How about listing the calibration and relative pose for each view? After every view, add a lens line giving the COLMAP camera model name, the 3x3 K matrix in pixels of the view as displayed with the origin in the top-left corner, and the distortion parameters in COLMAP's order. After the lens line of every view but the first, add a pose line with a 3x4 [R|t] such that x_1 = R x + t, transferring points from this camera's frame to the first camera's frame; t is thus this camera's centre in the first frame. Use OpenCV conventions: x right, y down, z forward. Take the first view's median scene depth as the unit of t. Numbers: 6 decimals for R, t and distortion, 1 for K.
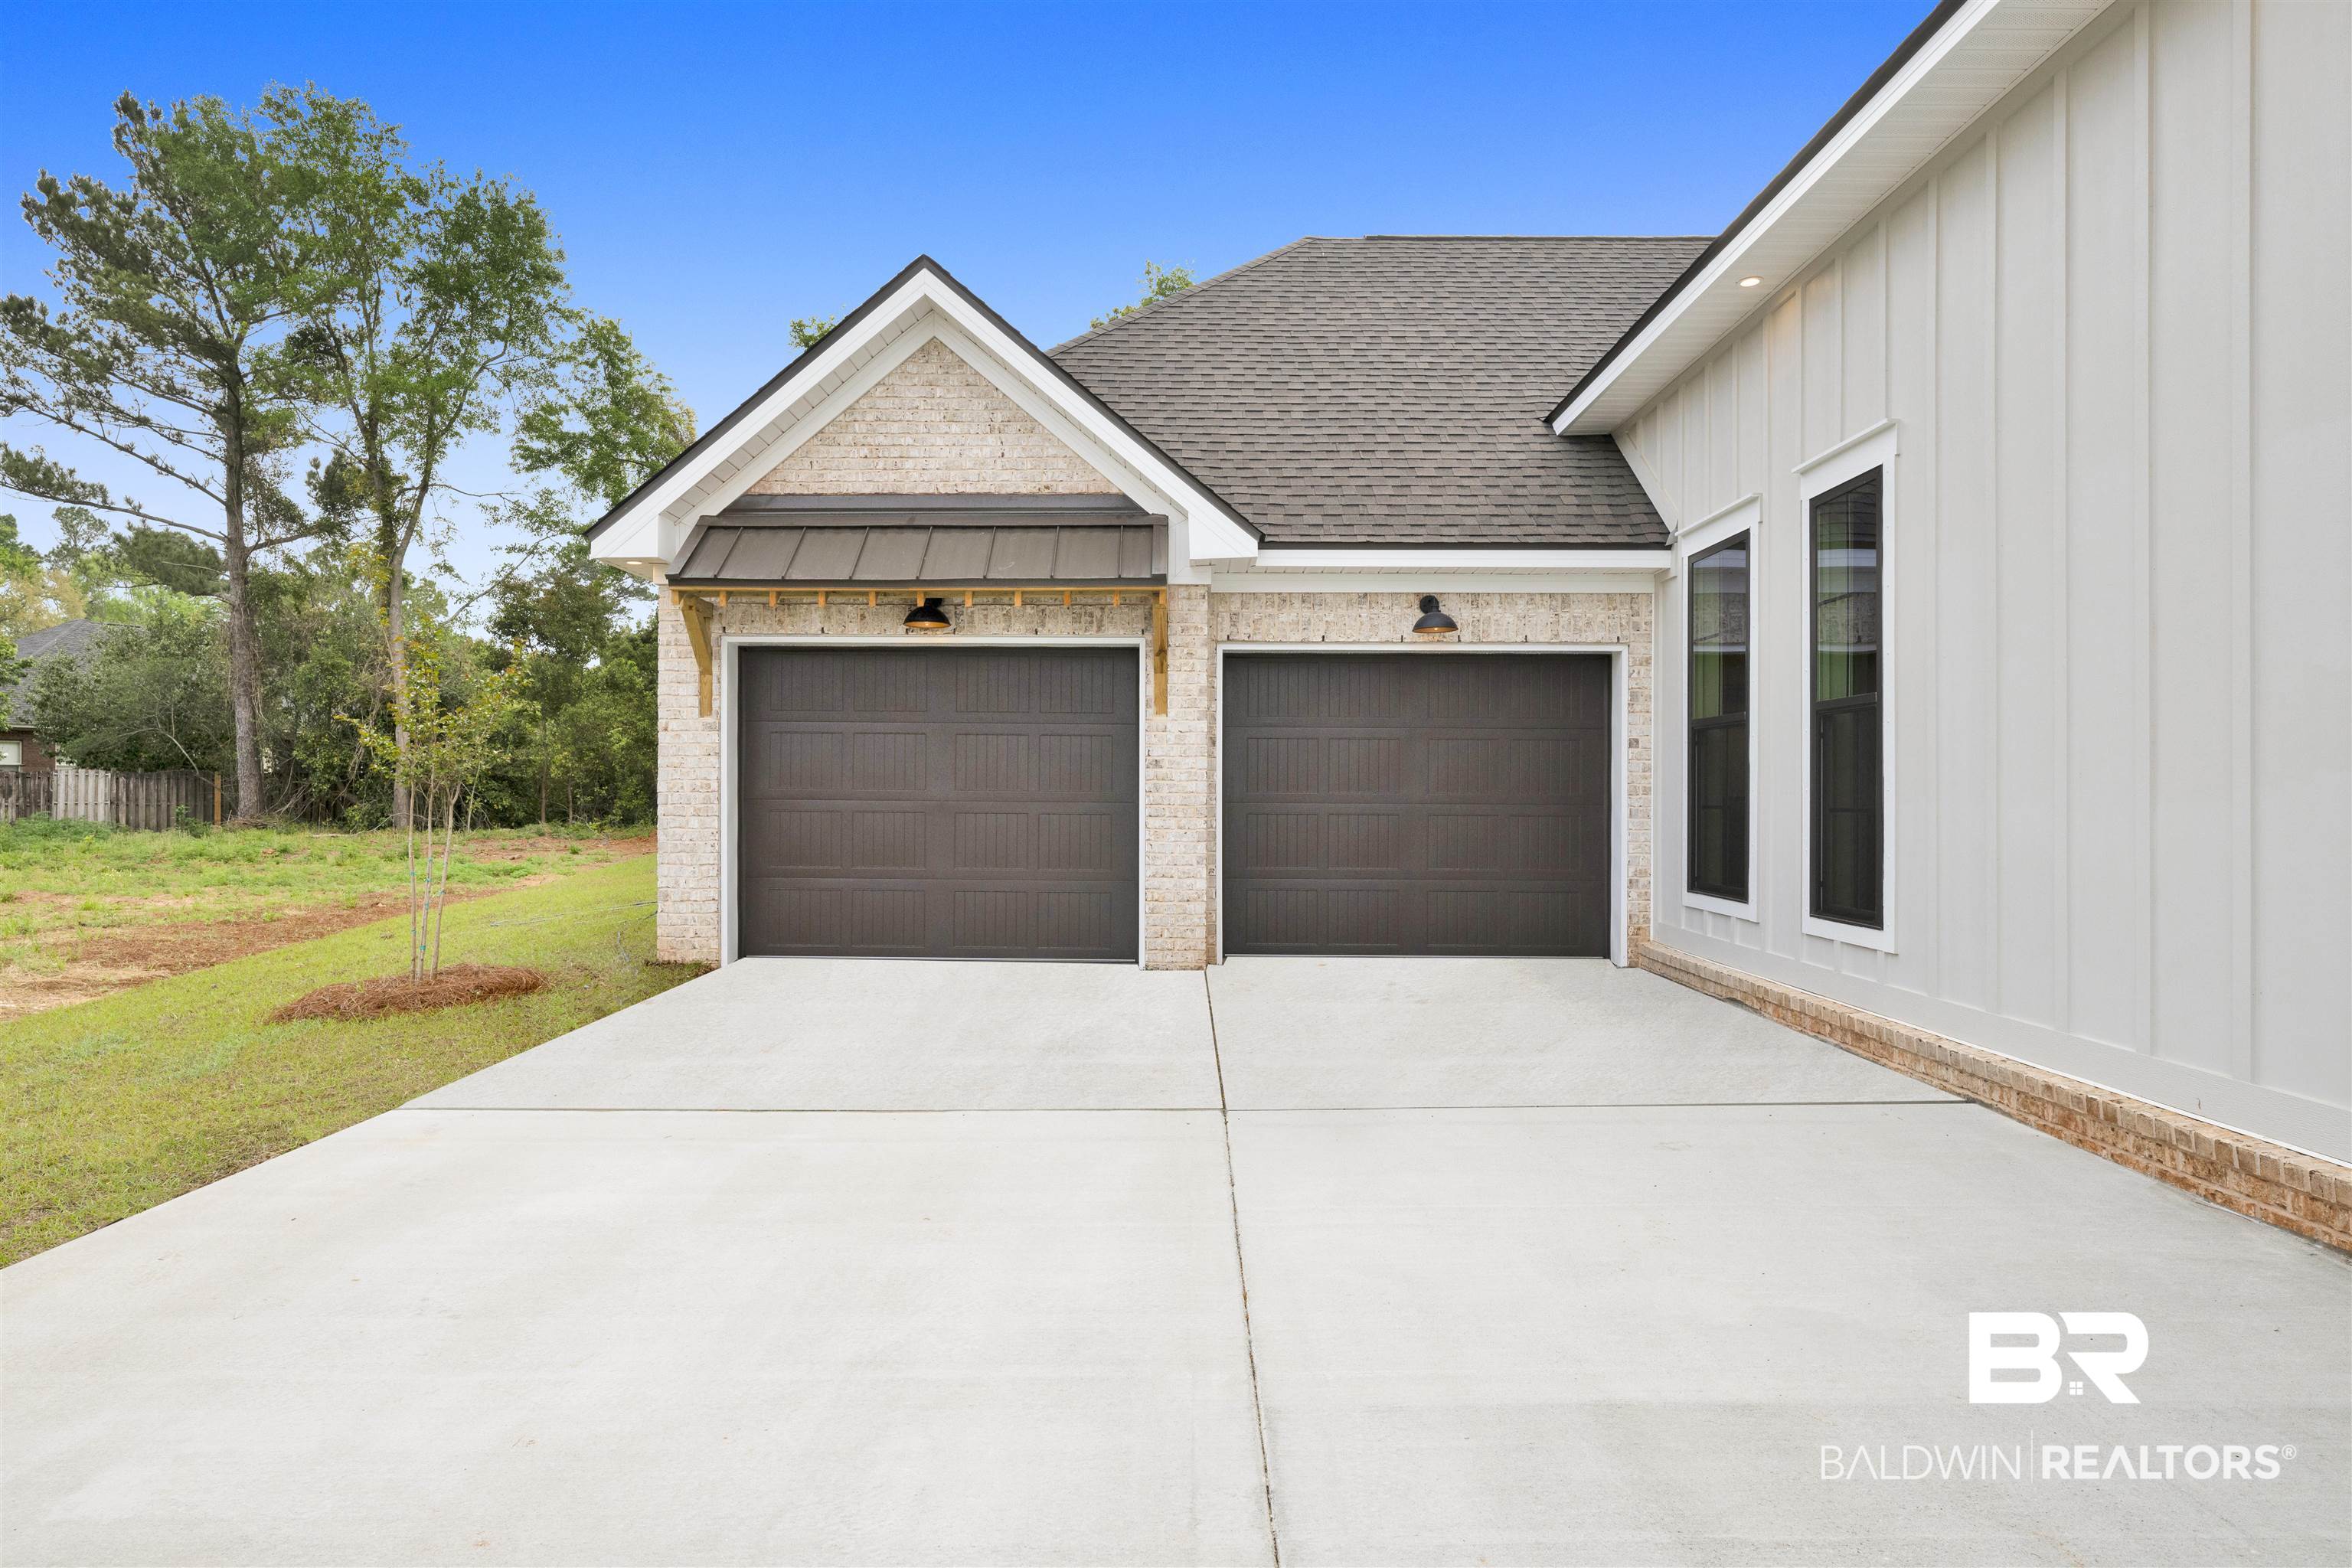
lens RADIAL K [[1307.2, 0, 1190.0], [0, 1307.2, 783.2], [0, 0, 1]] dist [-0.003947, -0.003280]
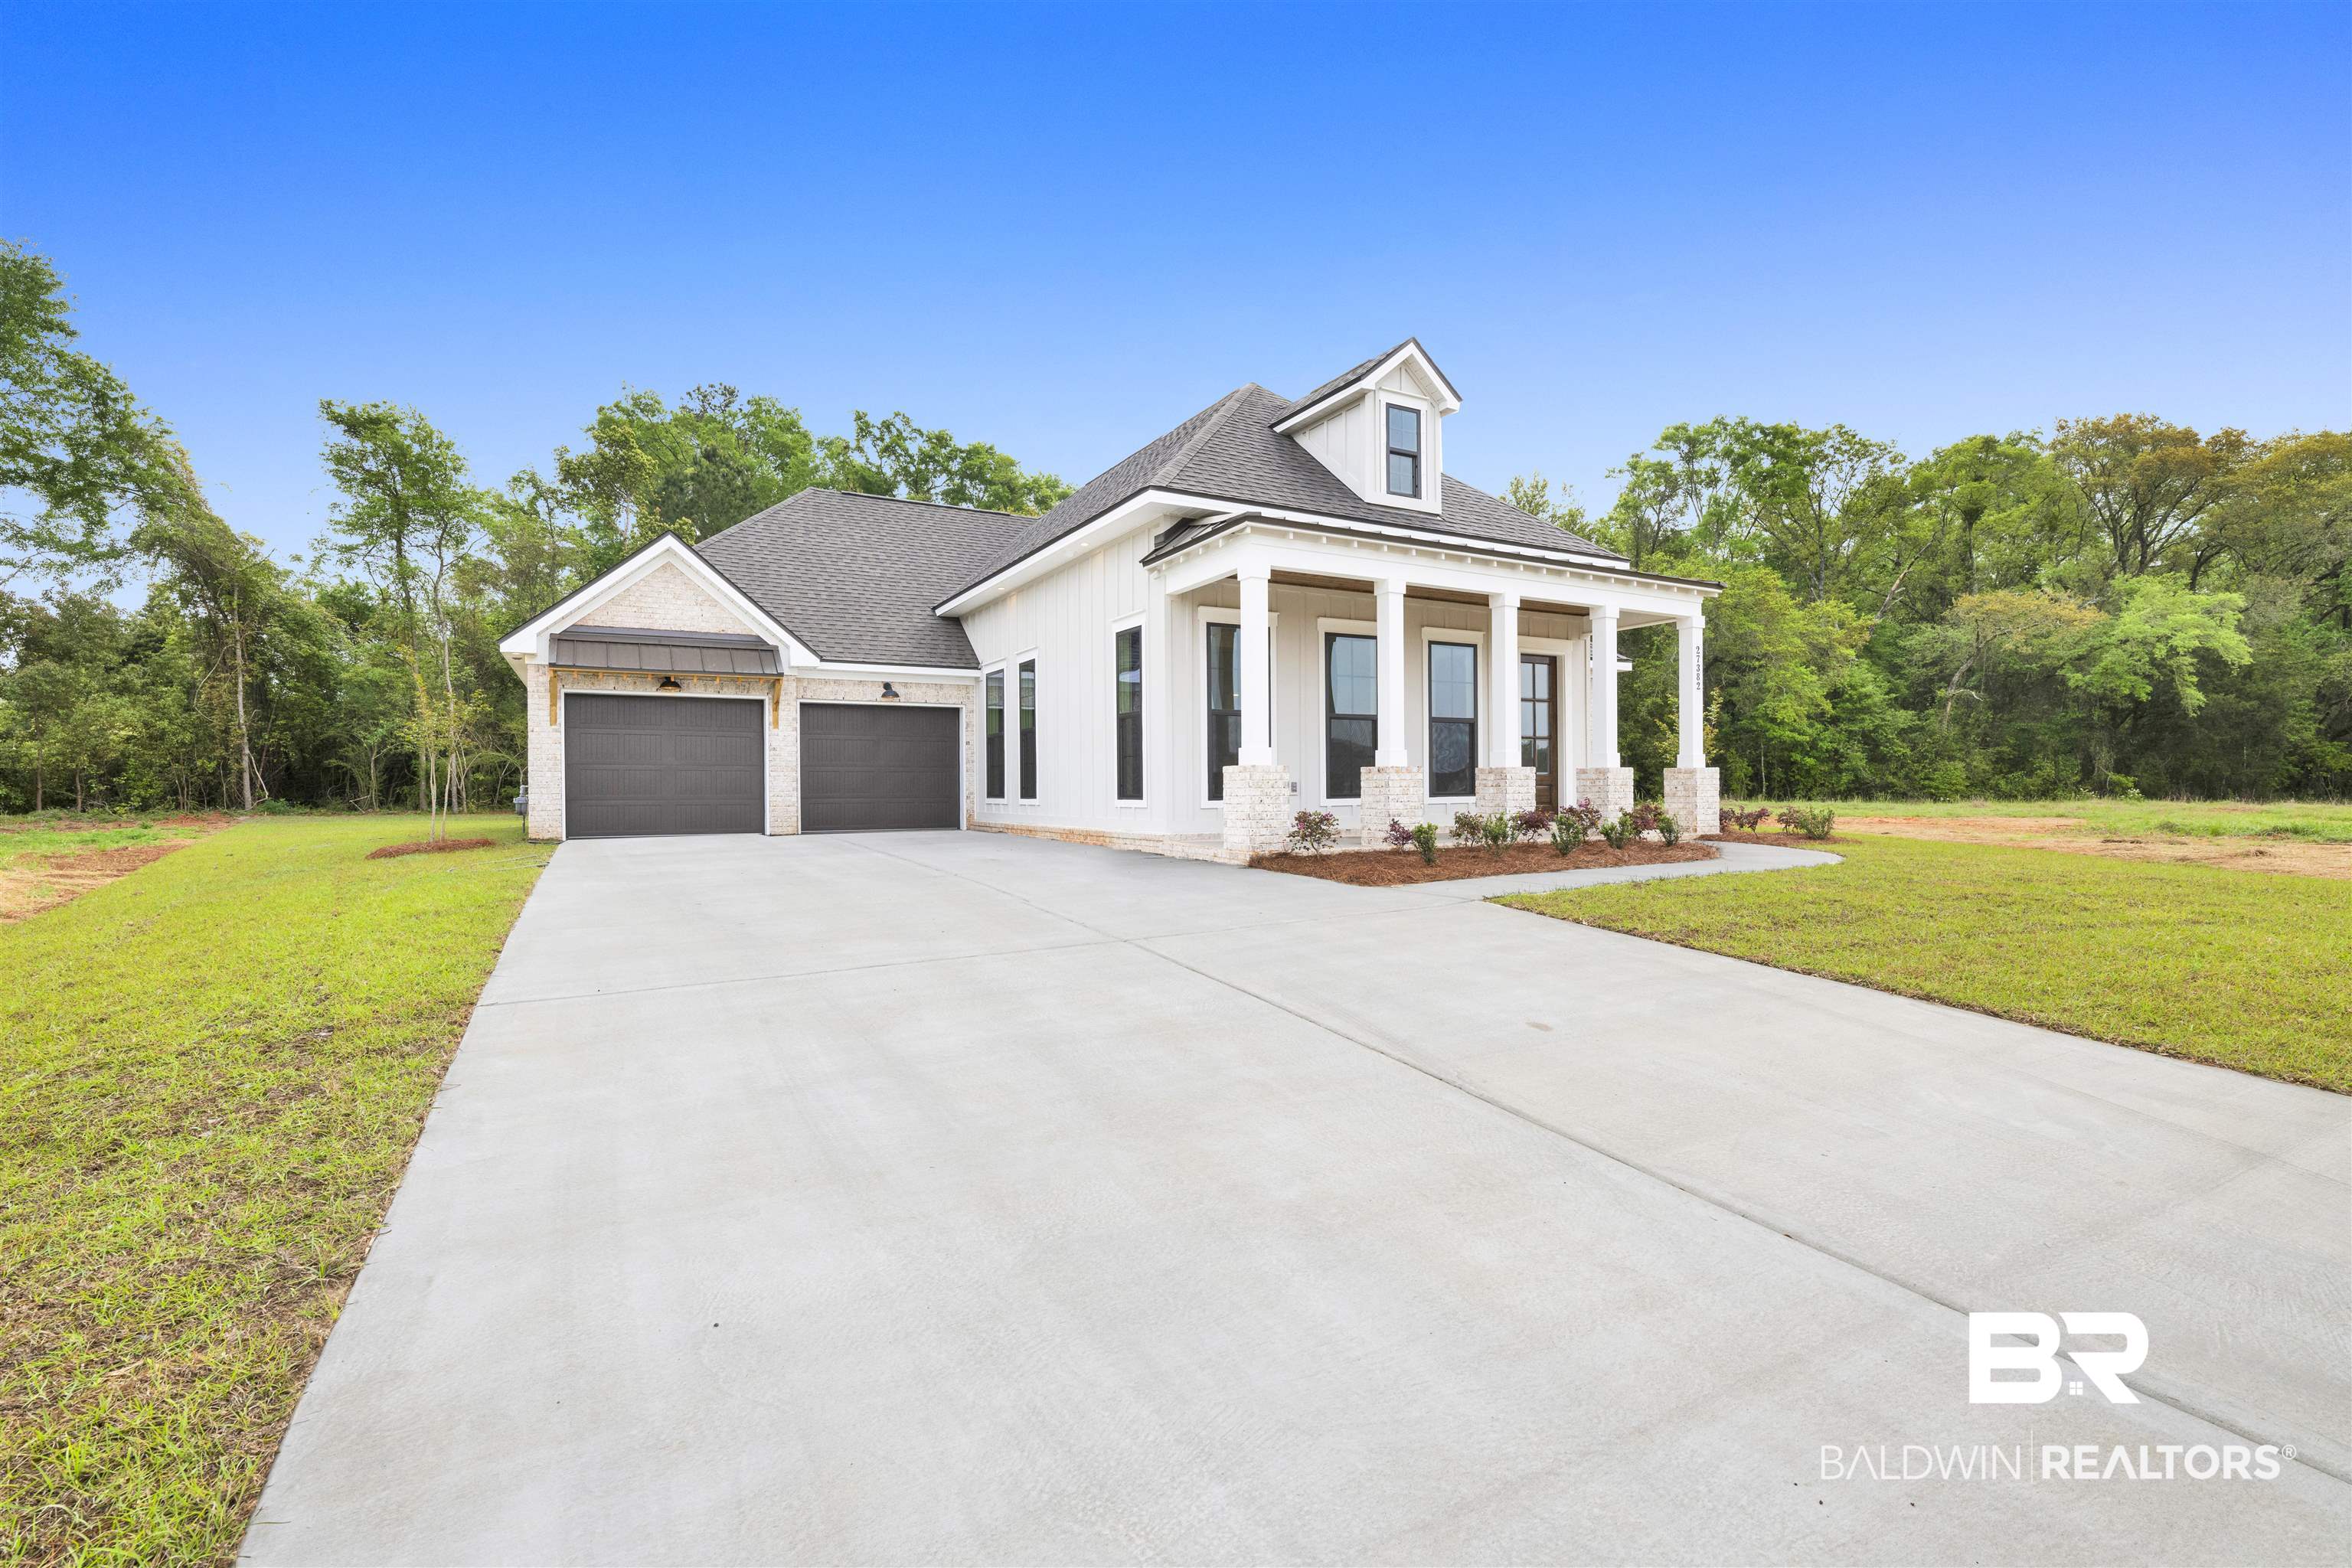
lens RADIAL K [[1020.3, 0, 1166.4], [0, 1020.3, 785.5], [0, 0, 1]] dist [-0.001253, -0.000721]
pose [[0.877212, -0.008791, 0.480022, -0.096716], [0.006576, 0.999959, 0.006295, 0.014666], [-0.480057, -0.002365, 0.877234, -0.325442]]
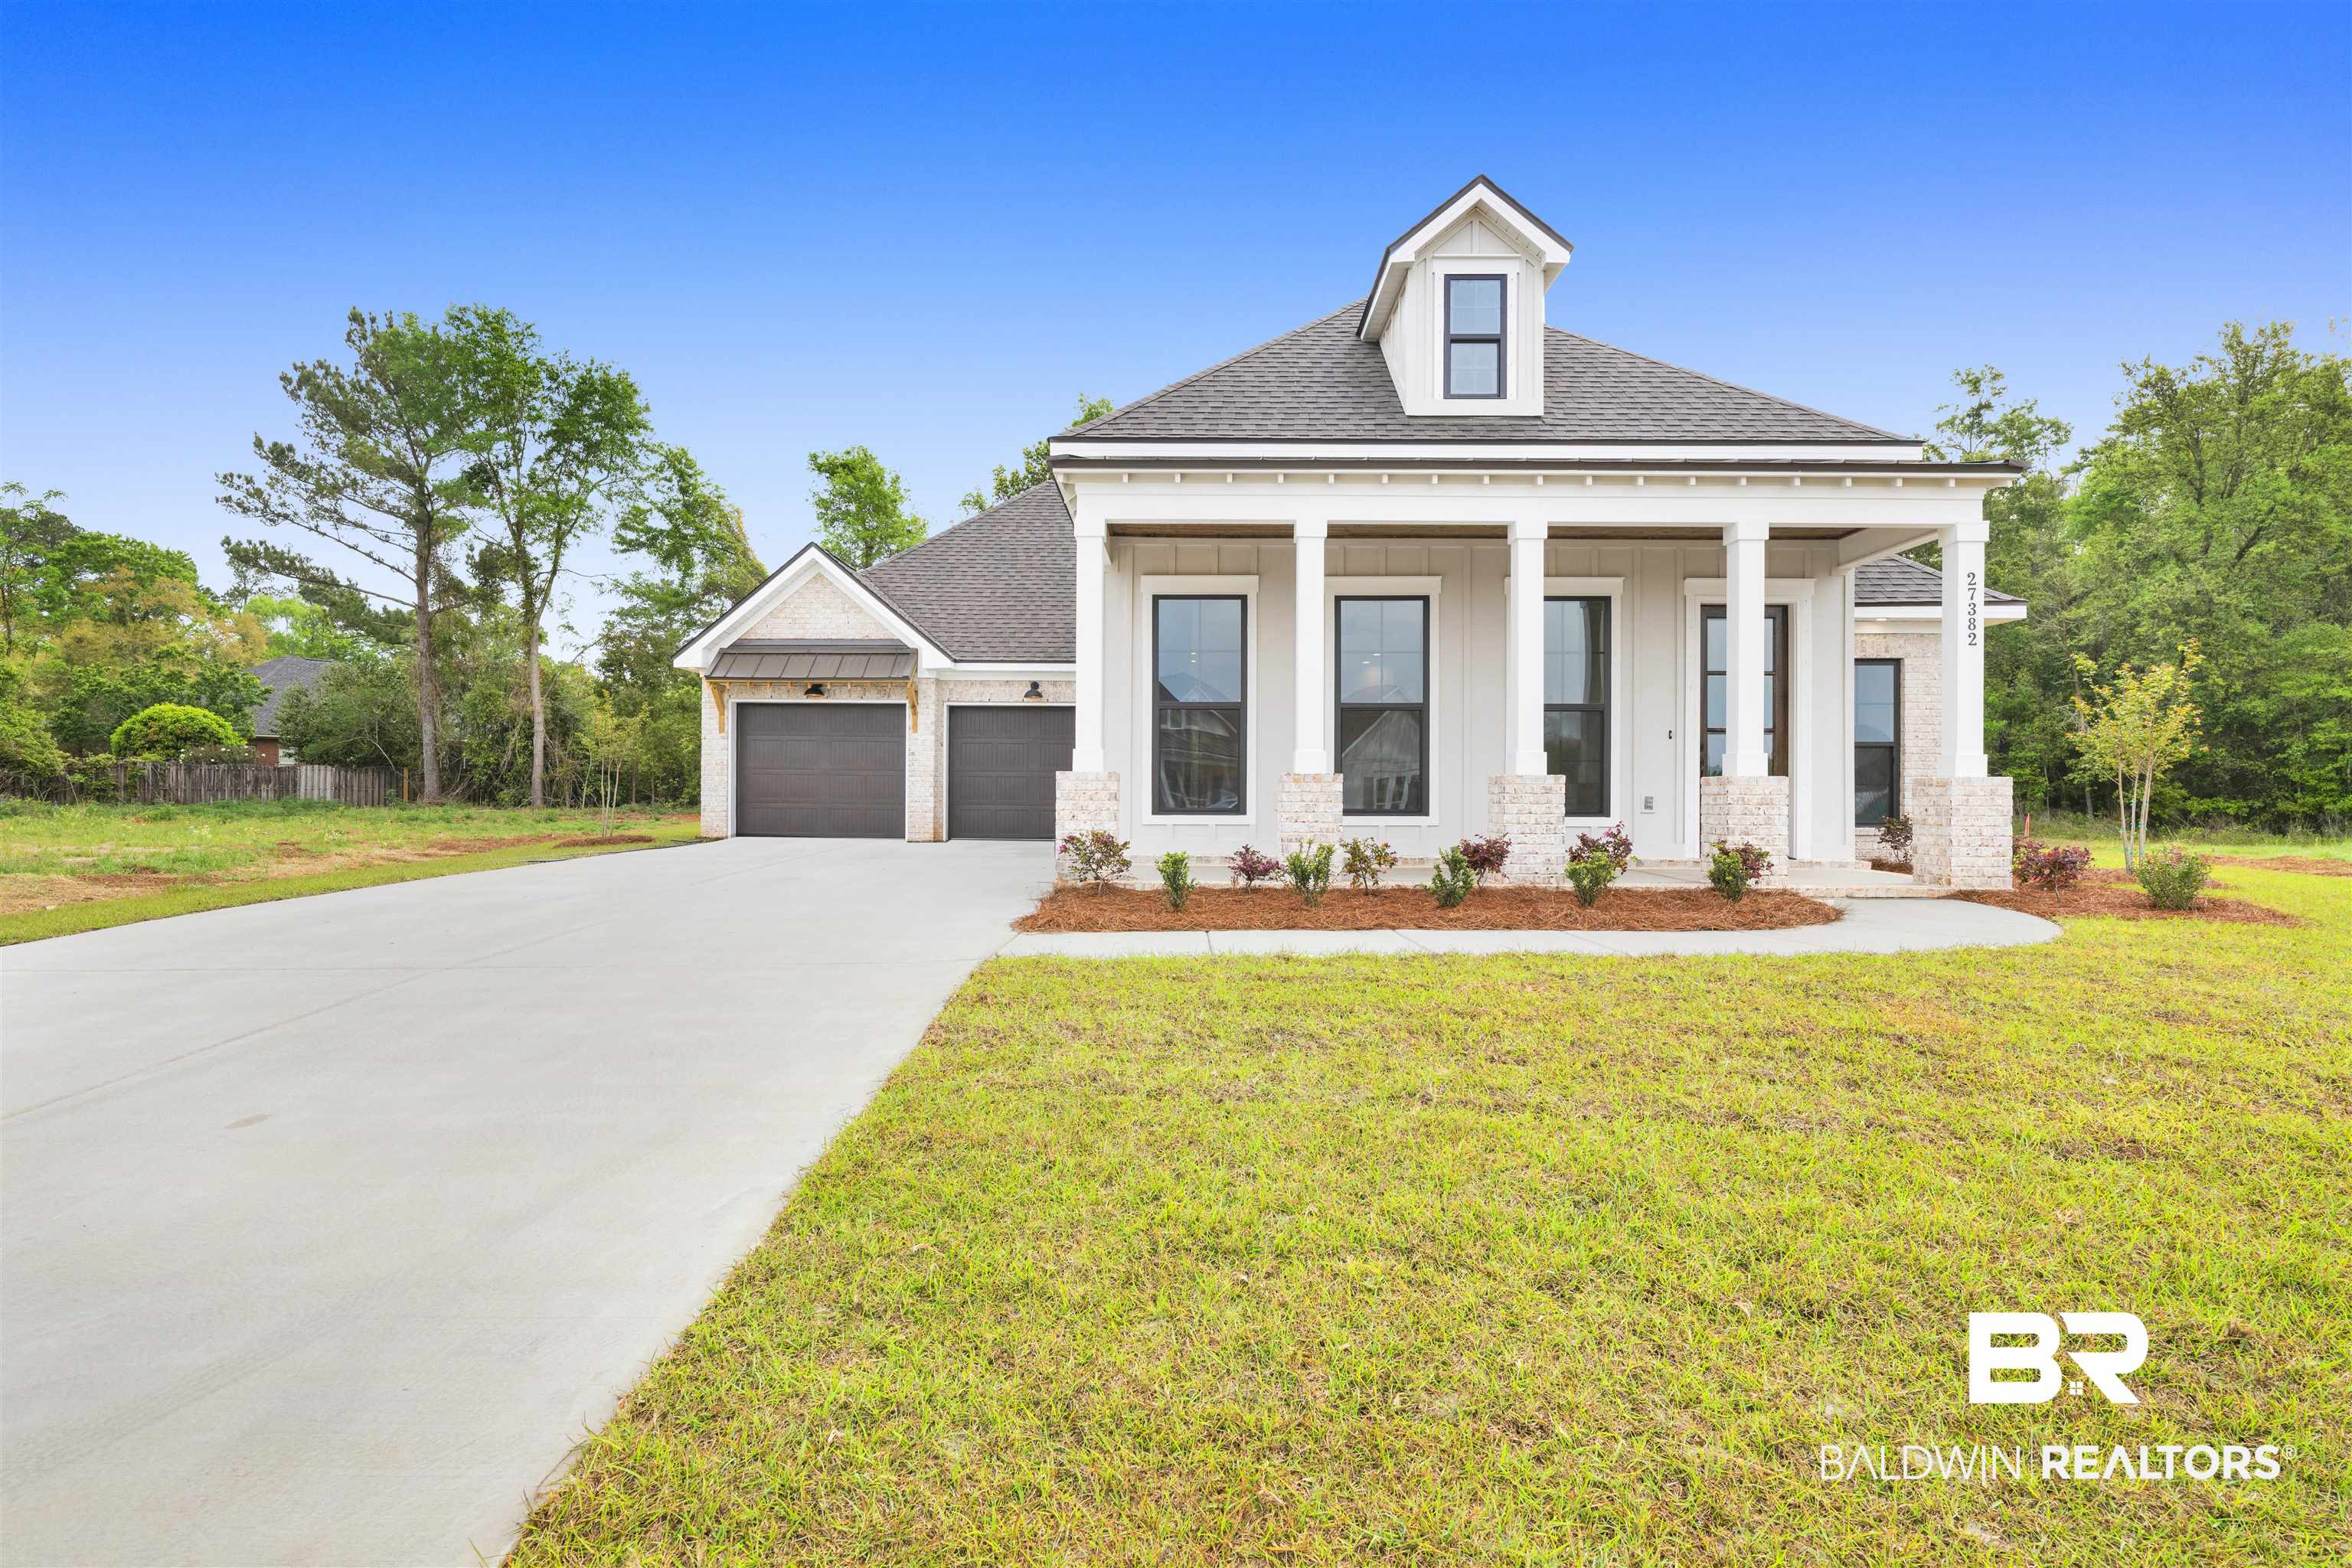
lens RADIAL K [[1140.8, 0, 1173.3], [0, 1140.8, 787.8], [0, 0, 1]] dist [0.000445, 0.000190]
pose [[0.999940, 0.004108, -0.010127, 0.153496], [-0.004110, 0.999992, -0.000172, 0.014712], [0.010126, 0.000213, 0.999949, -0.346708]]
